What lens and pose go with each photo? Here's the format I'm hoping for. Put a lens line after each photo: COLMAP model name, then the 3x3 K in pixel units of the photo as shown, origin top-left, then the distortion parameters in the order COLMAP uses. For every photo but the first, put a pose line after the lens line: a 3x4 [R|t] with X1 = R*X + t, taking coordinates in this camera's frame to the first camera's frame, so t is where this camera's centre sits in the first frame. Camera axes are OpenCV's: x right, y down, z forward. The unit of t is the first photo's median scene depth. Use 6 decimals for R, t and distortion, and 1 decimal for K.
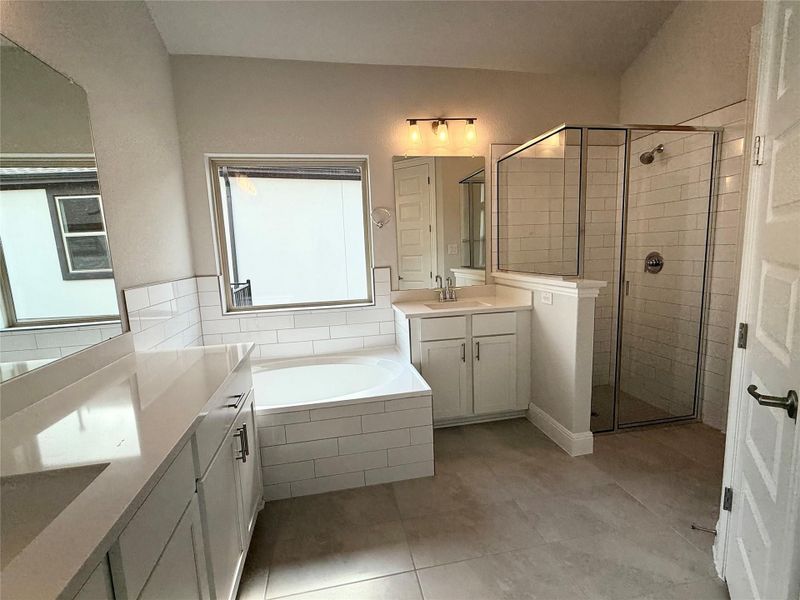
lens RADIAL K [[364.1, 0, 400.0], [0, 364.1, 300.0], [0, 0, 1]] dist [-0.004808, -0.000326]
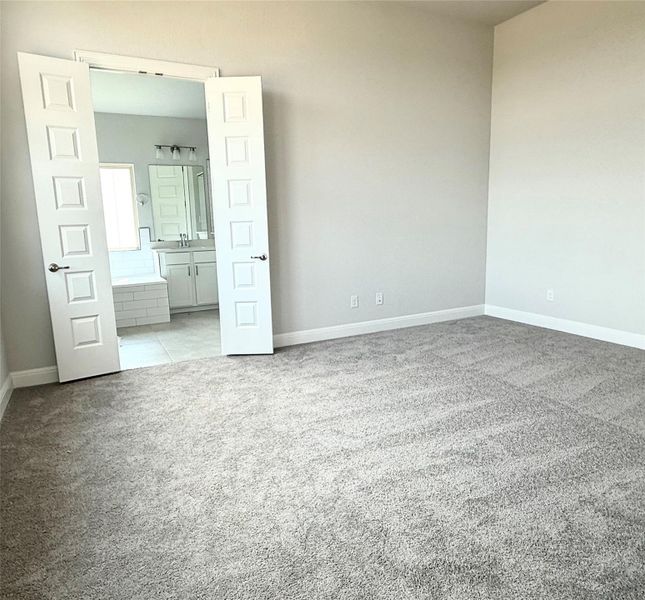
lens RADIAL K [[449.1, 0, 322.5], [0, 449.1, 300.0], [0, 0, 1]] dist [-0.003329, -0.001537]
pose [[0.958959, -0.034168, 0.281477, 0.182469], [0.025380, 0.999072, 0.034808, 0.240492], [-0.282405, -0.026235, 0.958936, -1.572783]]
